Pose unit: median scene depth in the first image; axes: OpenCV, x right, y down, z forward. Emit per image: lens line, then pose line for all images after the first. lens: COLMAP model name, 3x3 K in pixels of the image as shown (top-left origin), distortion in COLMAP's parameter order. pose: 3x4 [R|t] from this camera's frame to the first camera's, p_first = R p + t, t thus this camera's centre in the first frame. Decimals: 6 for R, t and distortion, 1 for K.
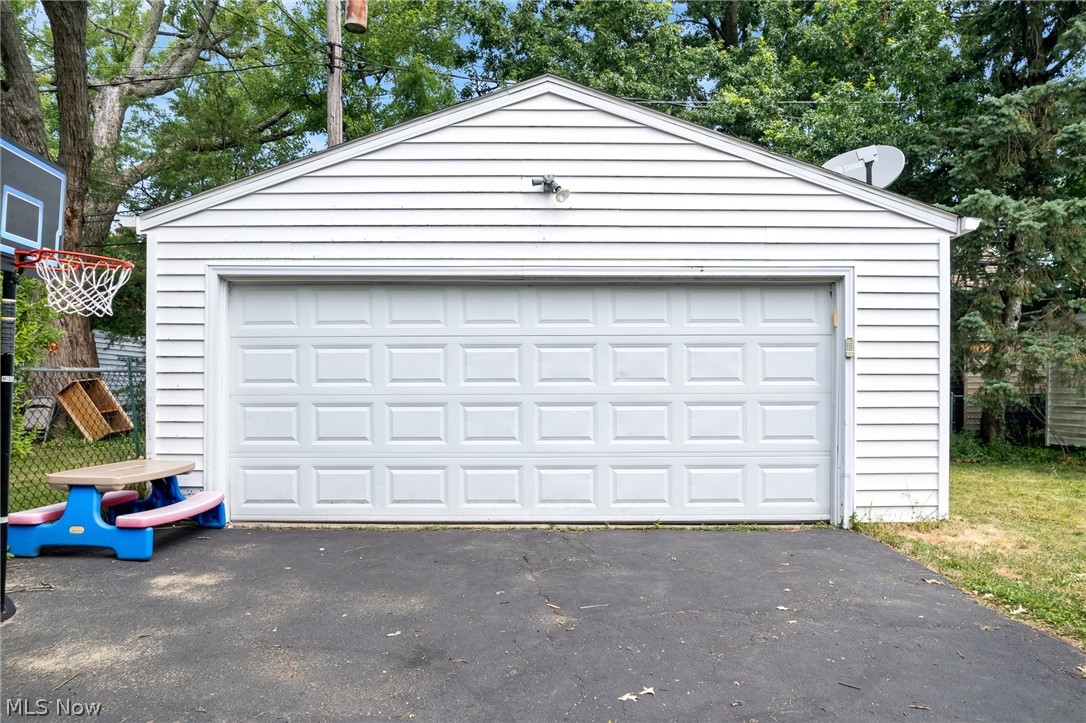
lens RADIAL K [[711.0, 0, 549.5], [0, 711.0, 387.4], [0, 0, 1]] dist [-0.083748, 0.081695]
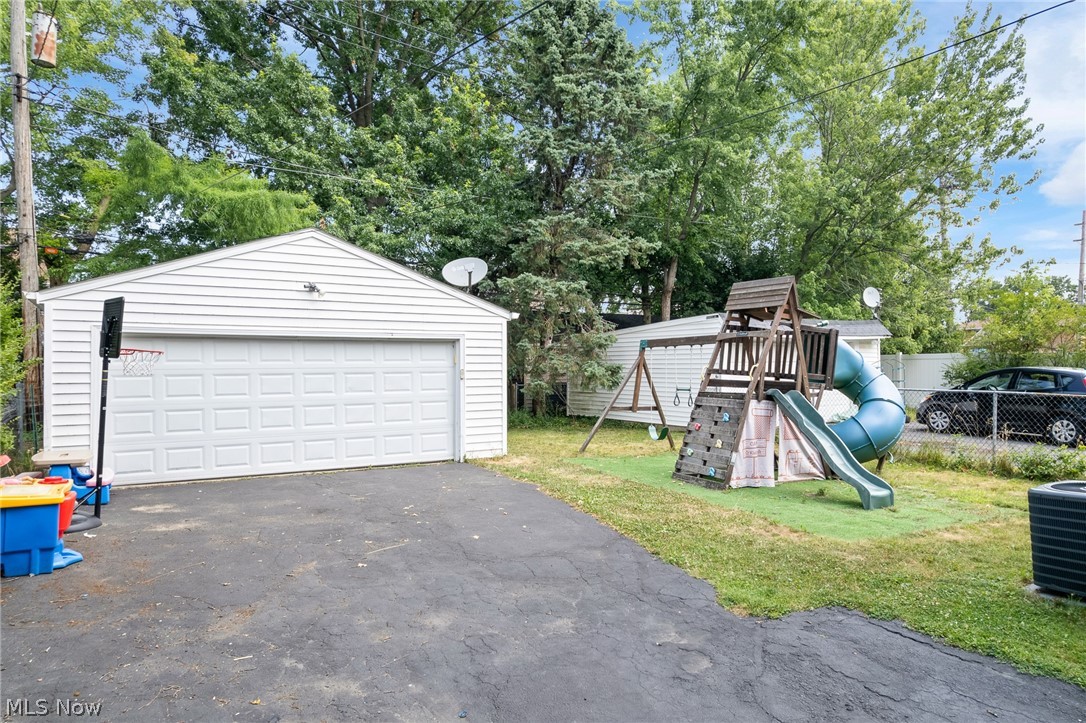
lens RADIAL K [[711.0, 0, 549.5], [0, 711.0, 387.4], [0, 0, 1]] dist [-0.083748, 0.081695]
pose [[0.849799, -0.019488, 0.526746, -0.429562], [0.002940, 0.999476, 0.032234, -0.079947], [-0.527098, -0.025844, 0.849411, -0.856059]]
